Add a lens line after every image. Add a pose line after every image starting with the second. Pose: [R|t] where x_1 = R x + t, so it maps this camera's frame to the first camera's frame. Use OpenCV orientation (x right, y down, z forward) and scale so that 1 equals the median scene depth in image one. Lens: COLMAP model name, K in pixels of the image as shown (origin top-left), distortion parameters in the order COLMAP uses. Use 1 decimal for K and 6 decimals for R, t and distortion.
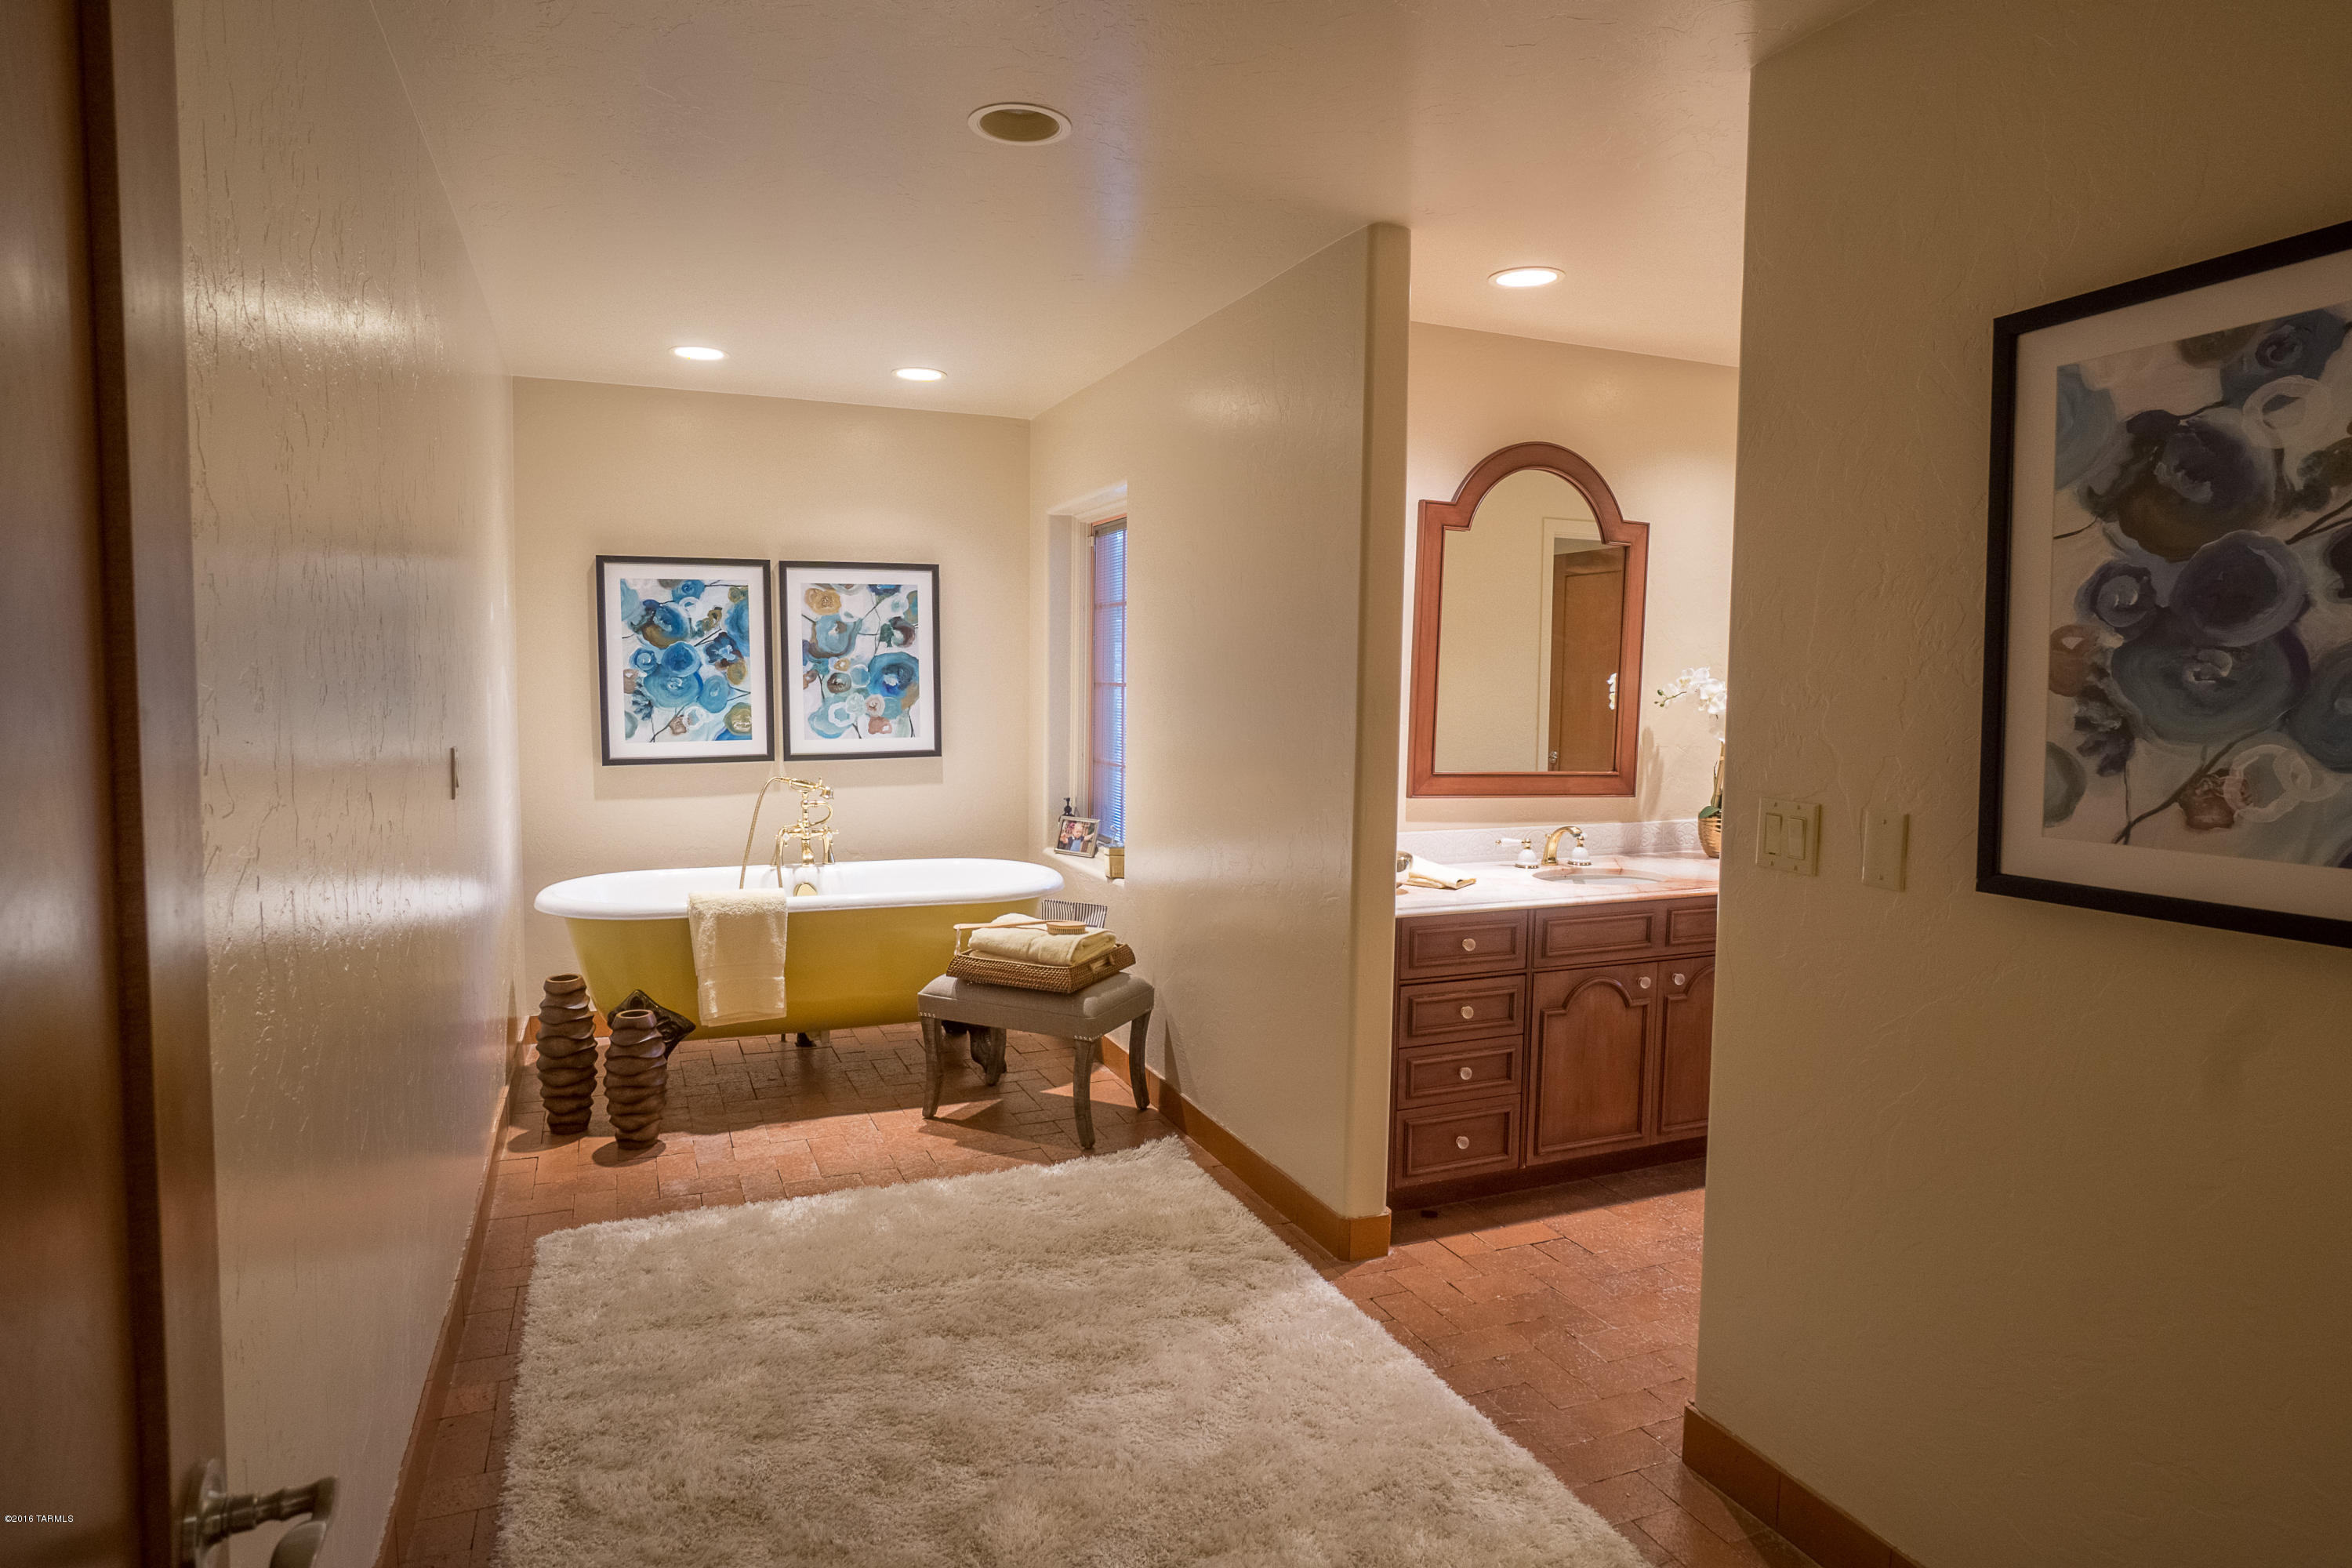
lens RADIAL K [[1289.1, 0, 1195.5], [0, 1289.1, 761.3], [0, 0, 1]] dist [-0.021131, 0.000356]
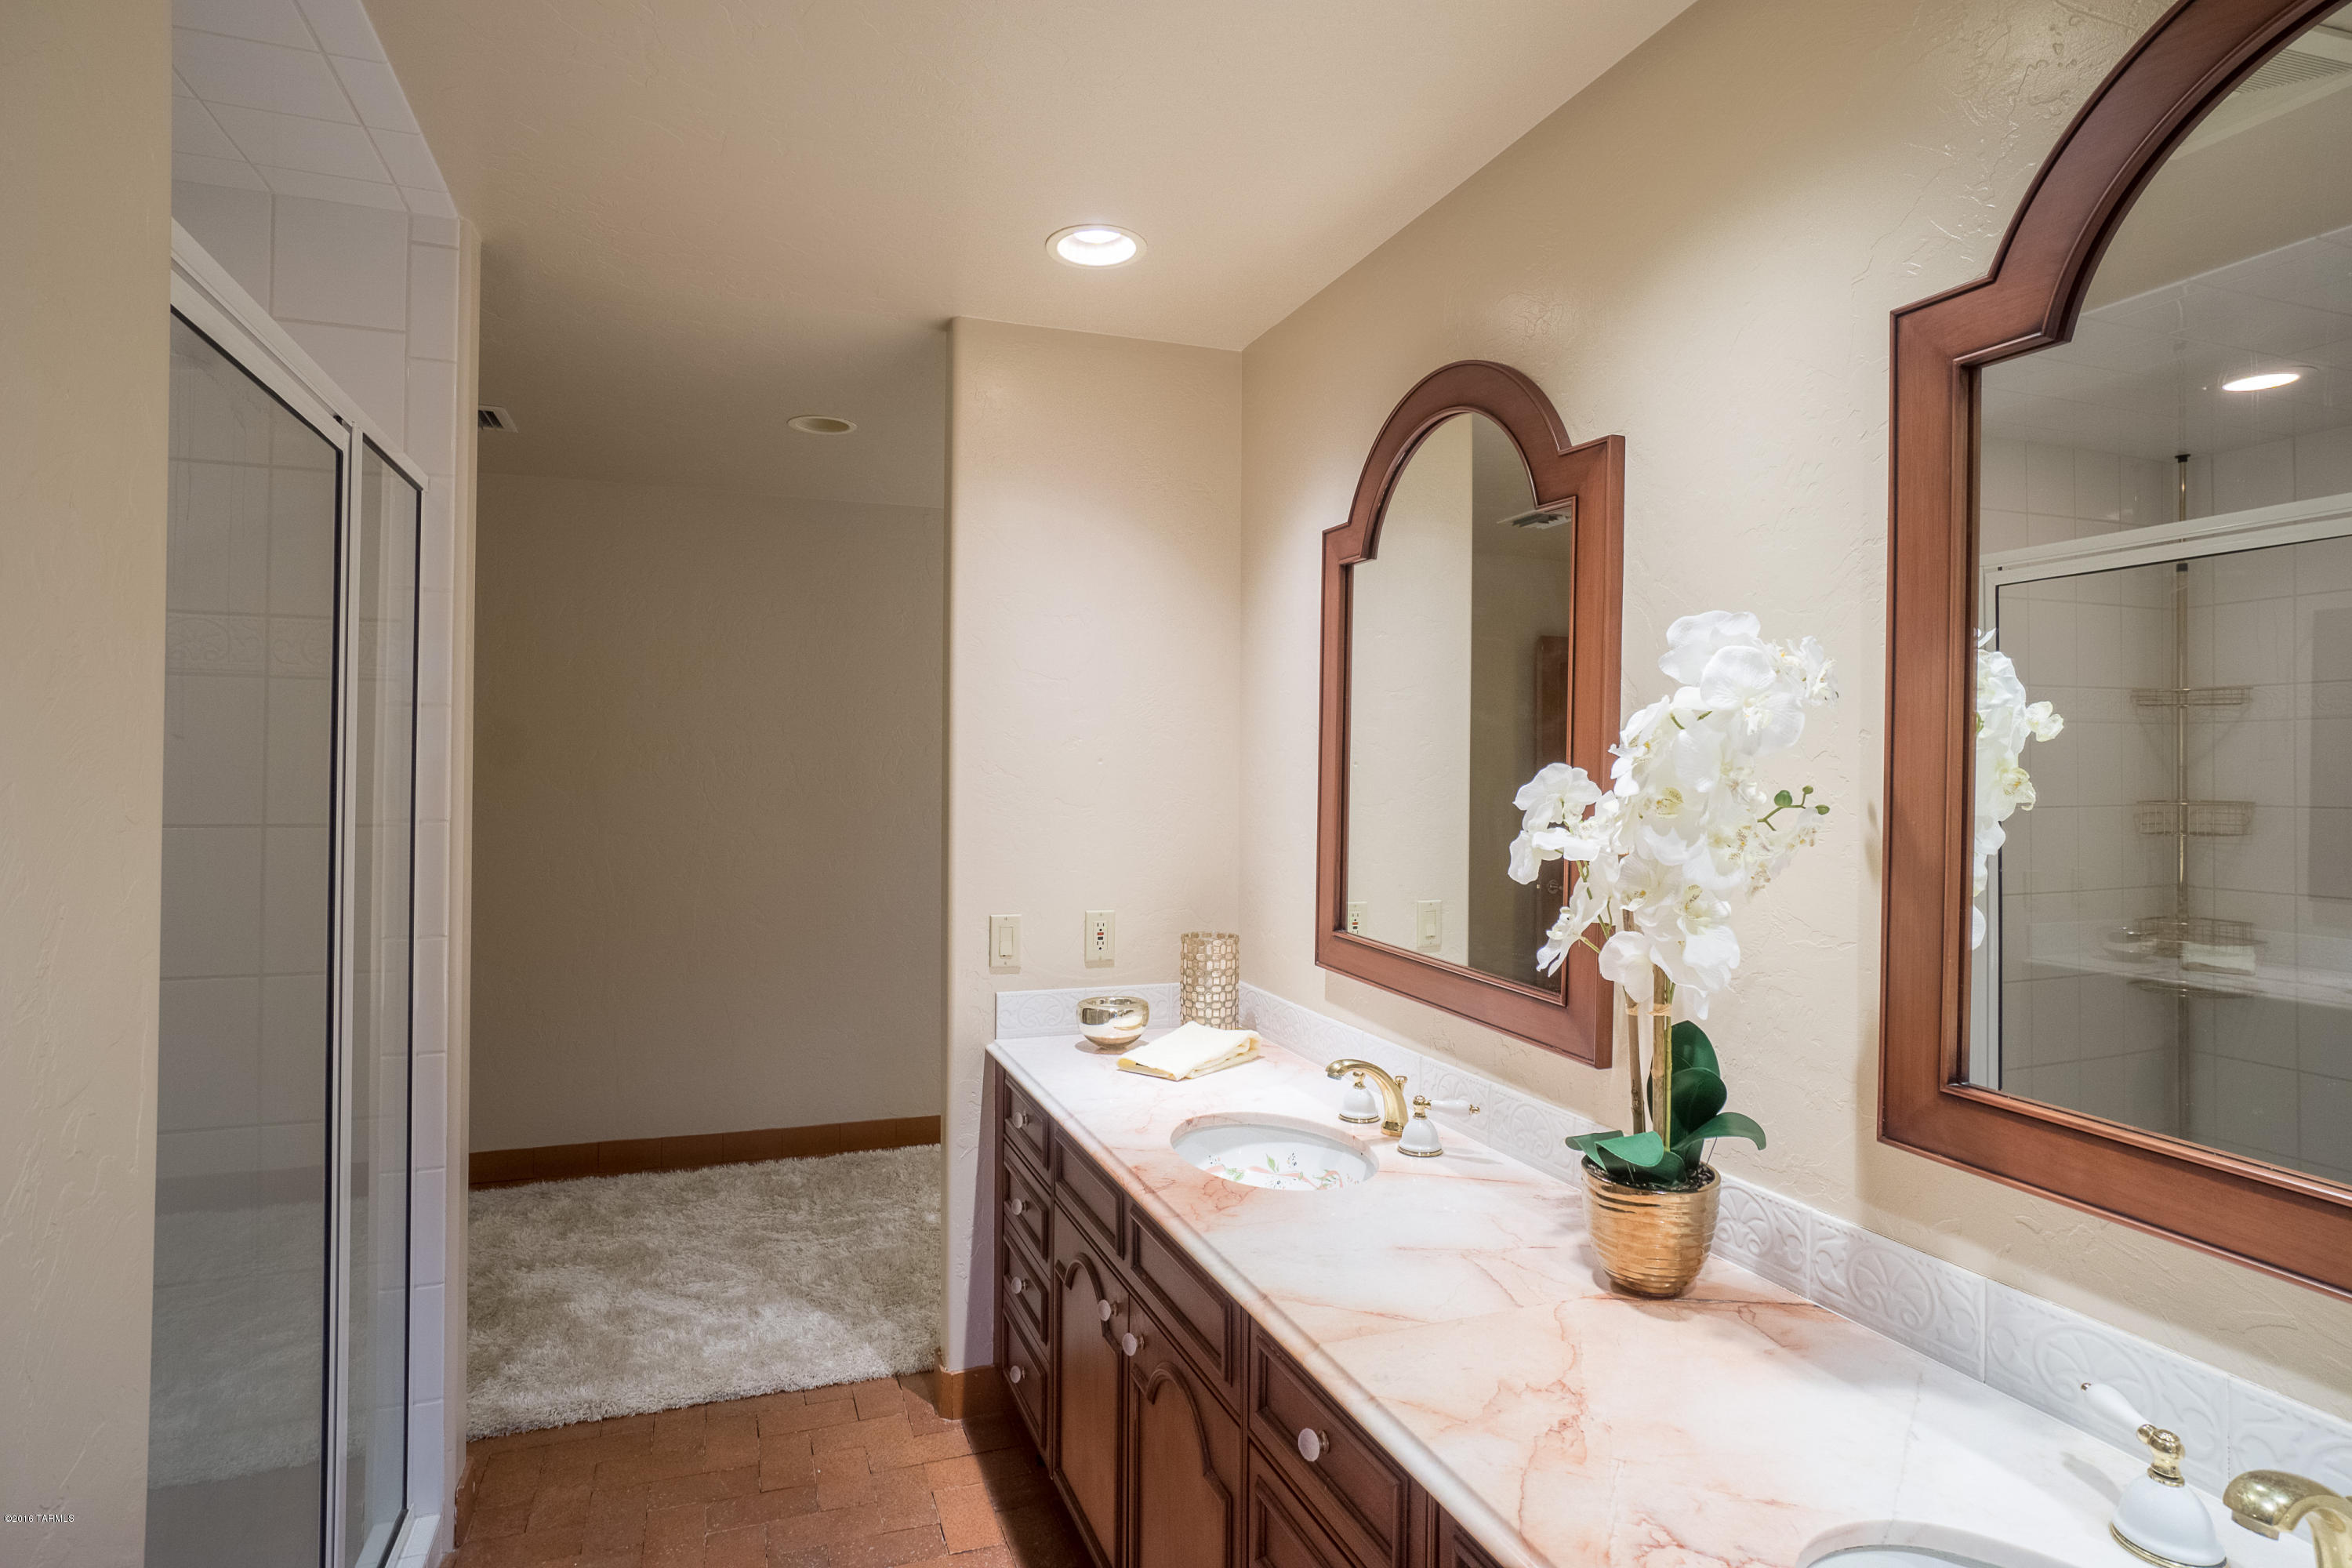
lens RADIAL K [[1230.3, 0, 1180.8], [0, 1230.3, 758.2], [0, 0, 1]] dist [-0.028742, 0.000230]
pose [[-0.018593, -0.012932, -0.999743, 0.777706], [-0.077059, 0.996961, -0.011463, -0.063748], [0.996853, 0.076826, -0.019534, 0.880618]]
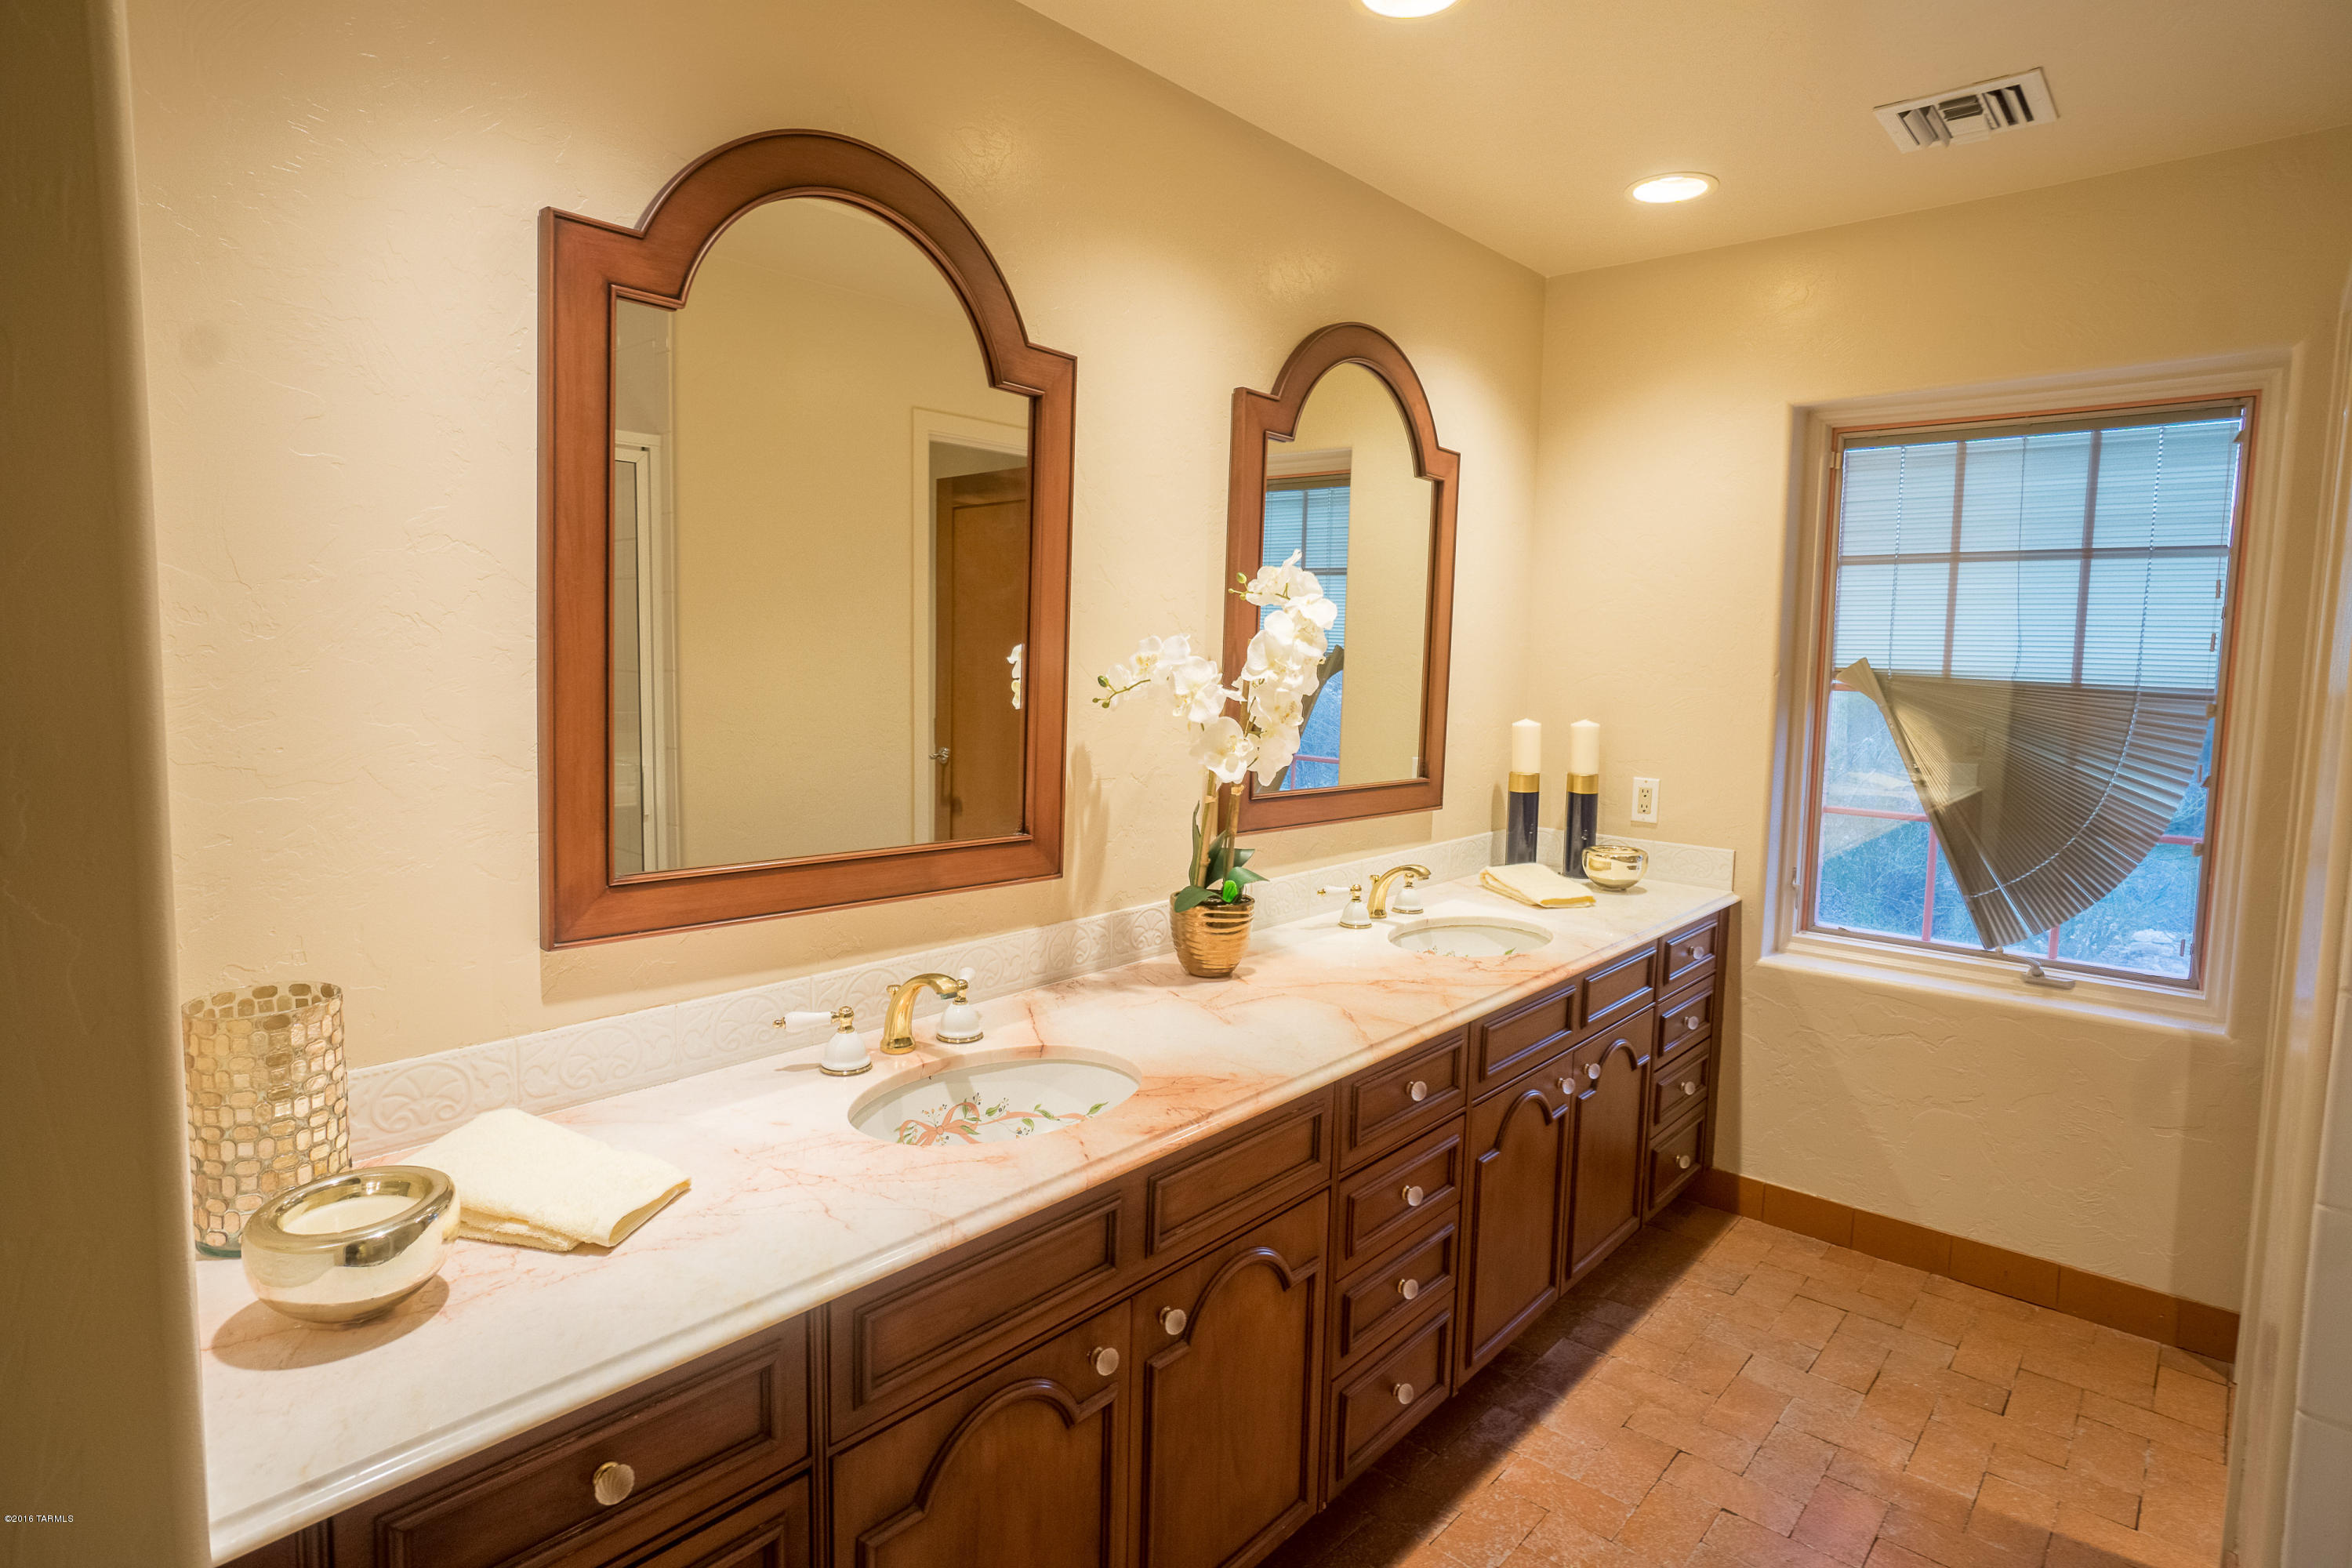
lens RADIAL K [[1230.3, 0, 1180.8], [0, 1230.3, 758.2], [0, 0, 1]] dist [-0.028742, 0.000230]
pose [[0.903538, -0.034325, 0.427132, 0.175264], [0.022065, 0.999191, 0.033621, -0.038808], [-0.427940, -0.020953, 0.903564, 0.534888]]
